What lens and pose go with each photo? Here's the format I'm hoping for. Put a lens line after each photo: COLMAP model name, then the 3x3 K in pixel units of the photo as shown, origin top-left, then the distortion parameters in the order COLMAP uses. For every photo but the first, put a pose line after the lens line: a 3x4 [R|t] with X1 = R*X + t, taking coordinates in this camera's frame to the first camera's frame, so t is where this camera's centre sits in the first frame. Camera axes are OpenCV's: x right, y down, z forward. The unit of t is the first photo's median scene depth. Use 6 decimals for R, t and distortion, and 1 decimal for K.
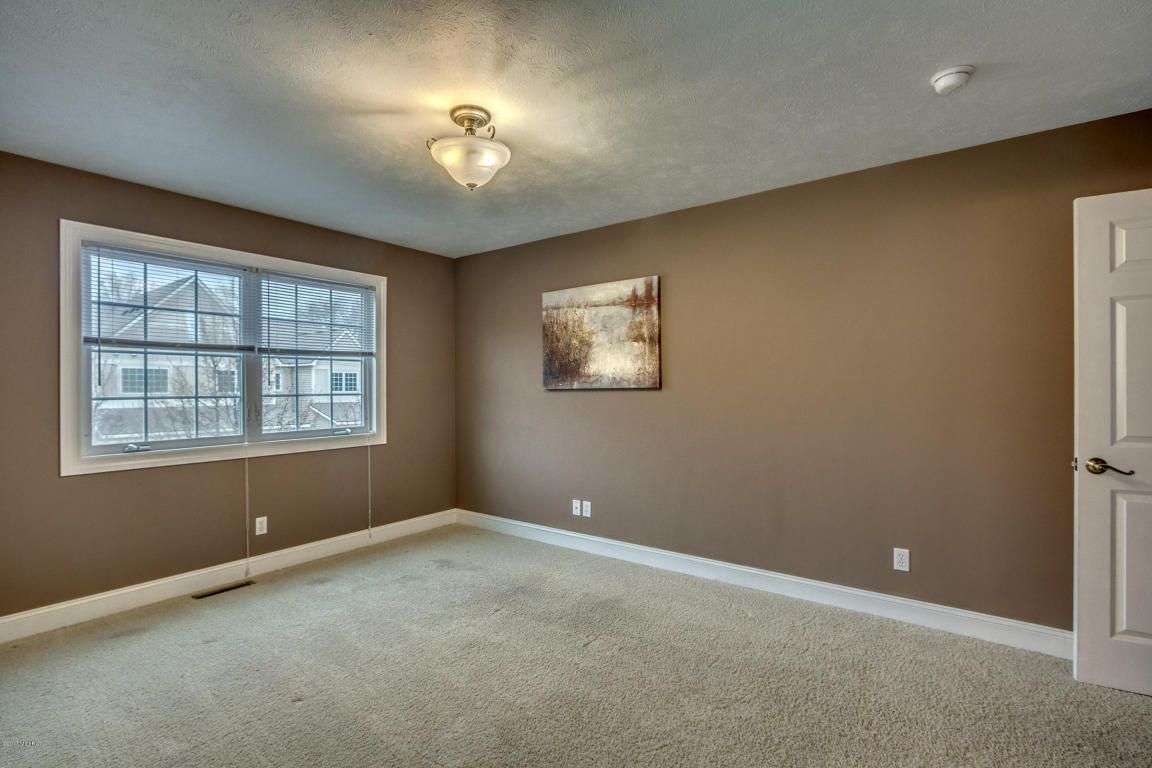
lens RADIAL K [[530.4, 0, 568.3], [0, 530.4, 388.8], [0, 0, 1]] dist [-0.023873, 0.005193]
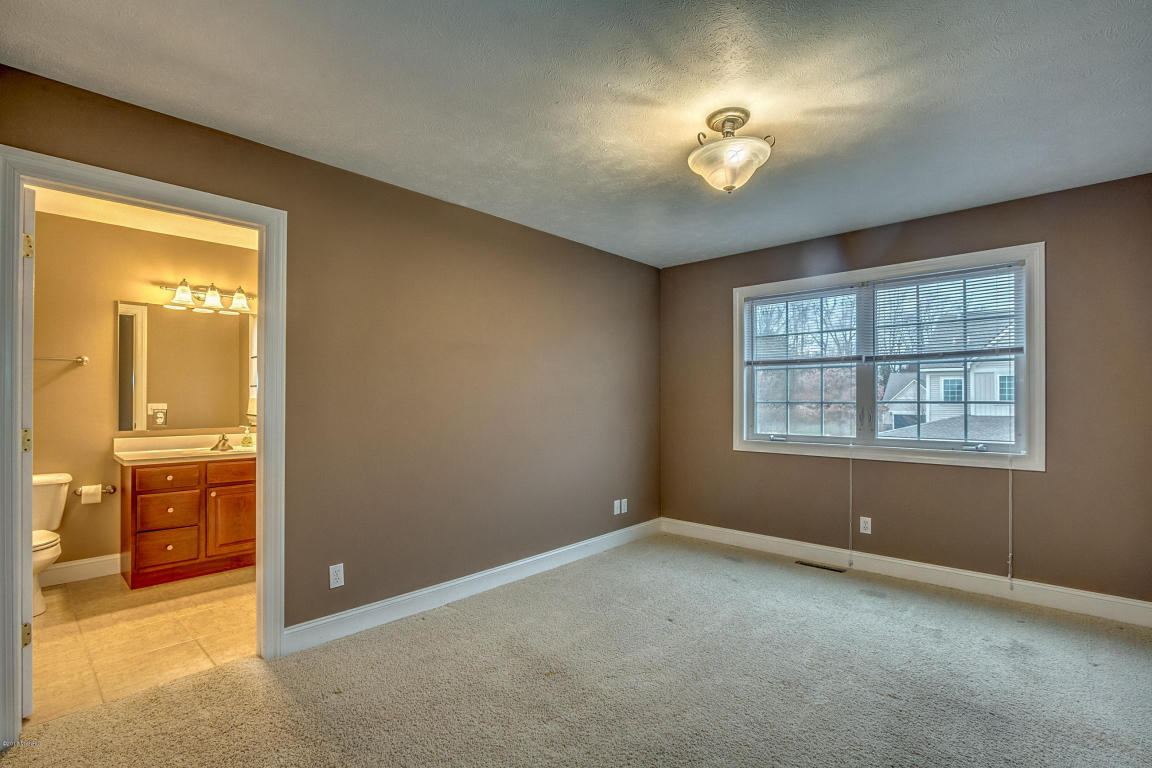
lens RADIAL K [[530.4, 0, 568.1], [0, 530.4, 398.1], [0, 0, 1]] dist [-0.023873, 0.005193]
pose [[-0.111798, 0.005194, -0.993717, 0.532829], [-0.000946, 0.999985, 0.005333, 0.000006], [0.993731, 0.001536, -0.111791, 0.526924]]
